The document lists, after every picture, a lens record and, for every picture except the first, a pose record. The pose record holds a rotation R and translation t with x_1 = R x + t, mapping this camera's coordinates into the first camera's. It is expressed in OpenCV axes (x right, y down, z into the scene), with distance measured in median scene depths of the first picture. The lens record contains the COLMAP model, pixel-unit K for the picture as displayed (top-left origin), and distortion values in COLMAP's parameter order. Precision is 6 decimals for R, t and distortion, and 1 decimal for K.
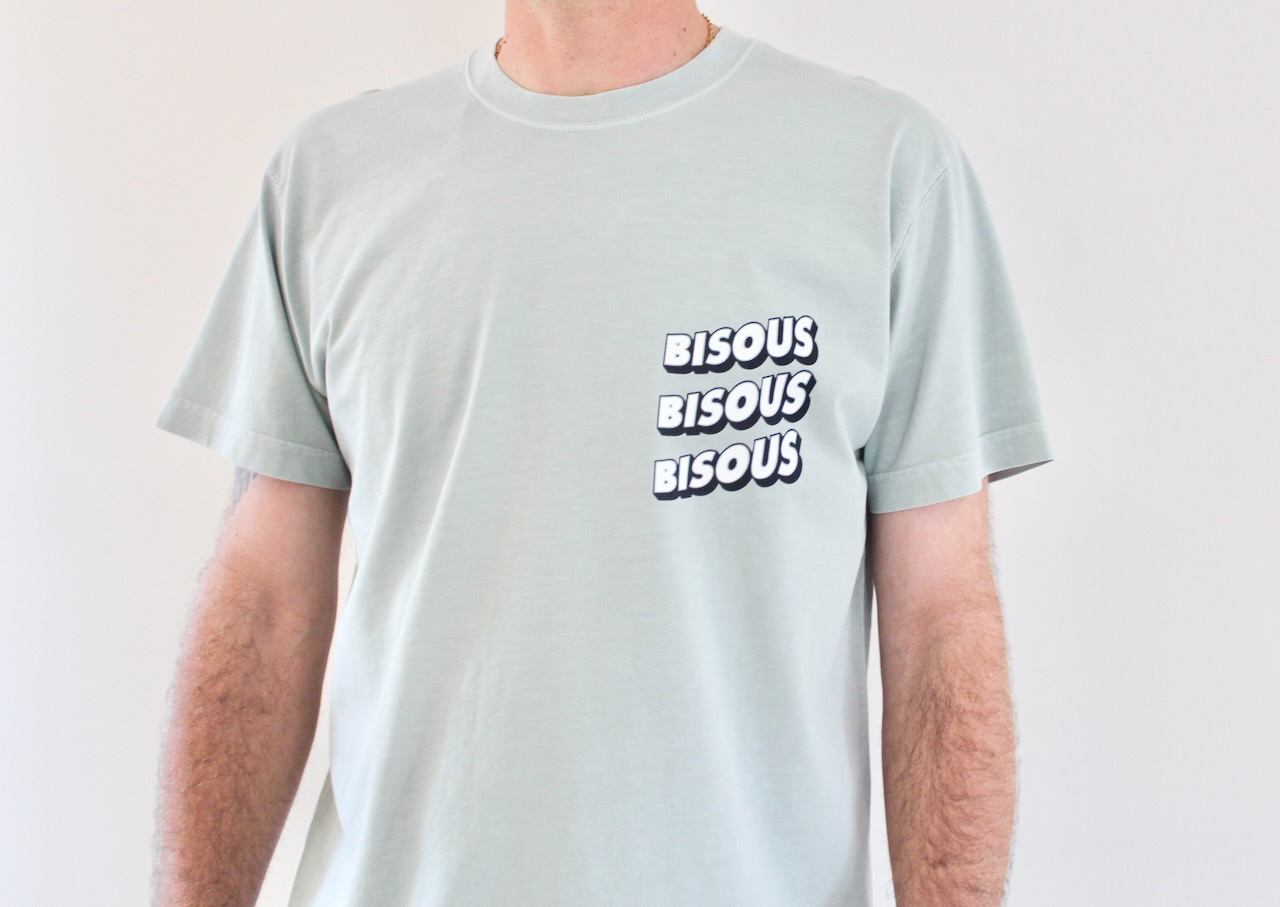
lens RADIAL K [[1253.6, 0, 640.1], [0, 1253.6, 404.2], [0, 0, 1]] dist [-0.008741, -0.005270]
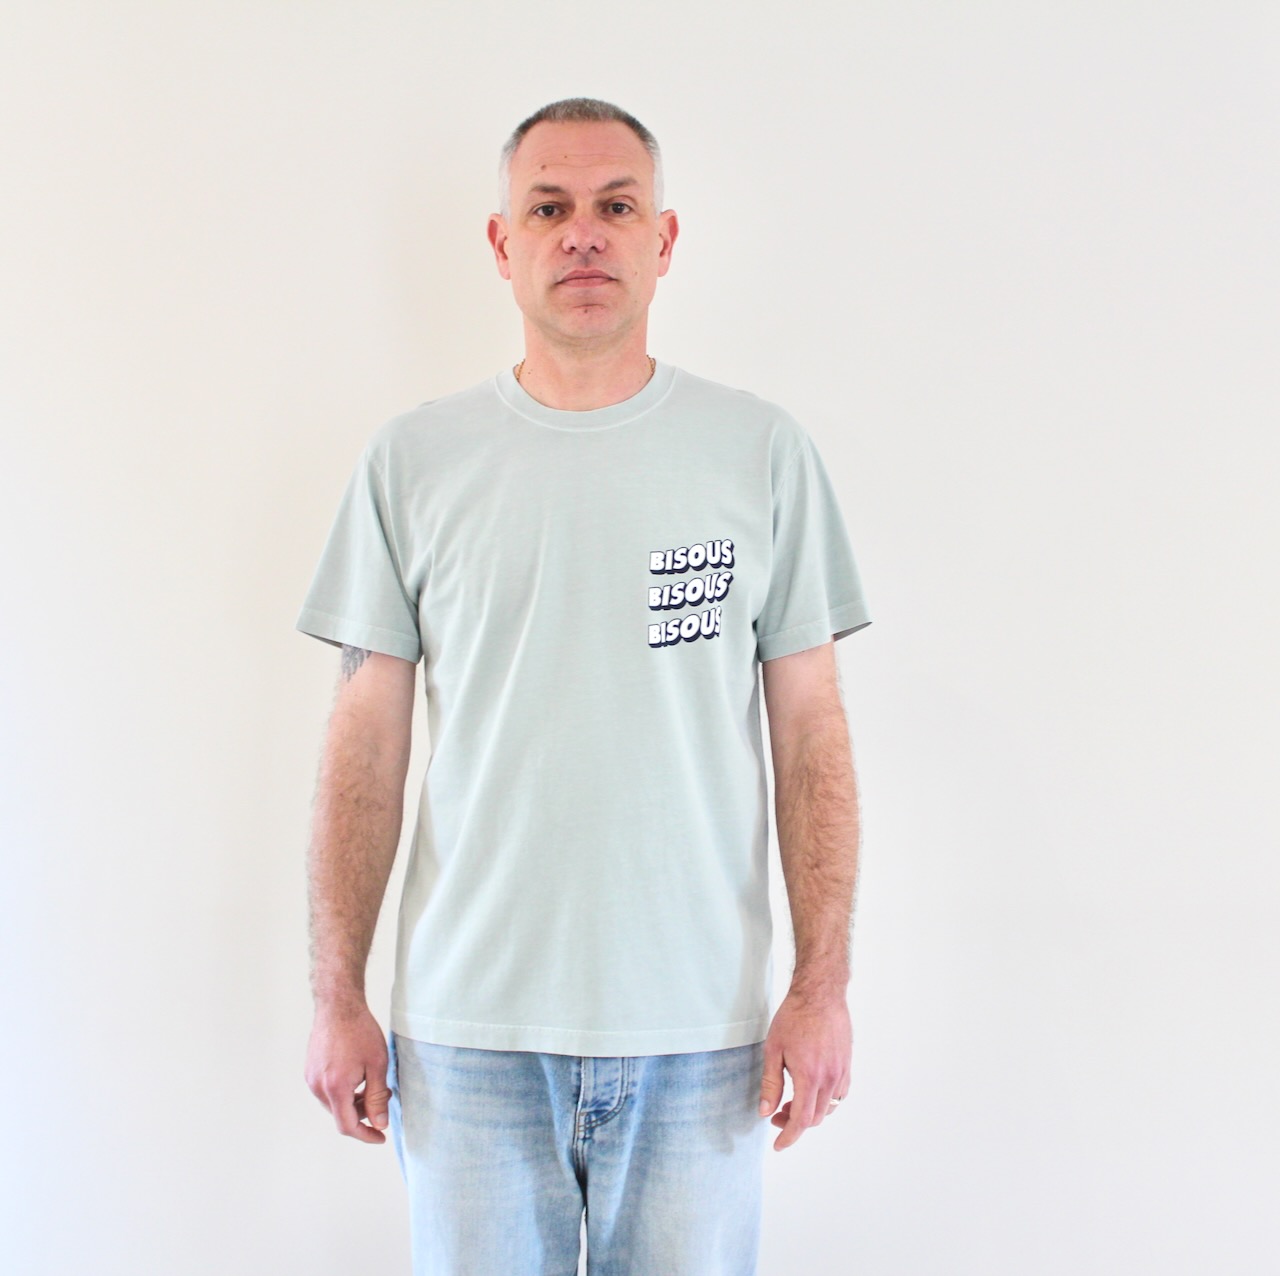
lens RADIAL K [[1136.1, 0, 639.9], [0, 1136.1, 621.6], [0, 0, 1]] dist [0.005202, 0.000147]
pose [[0.992480, -0.038461, 0.116208, -0.153681], [0.039793, 0.999166, -0.009168, 0.045978], [-0.115759, 0.013724, 0.993183, -0.473733]]
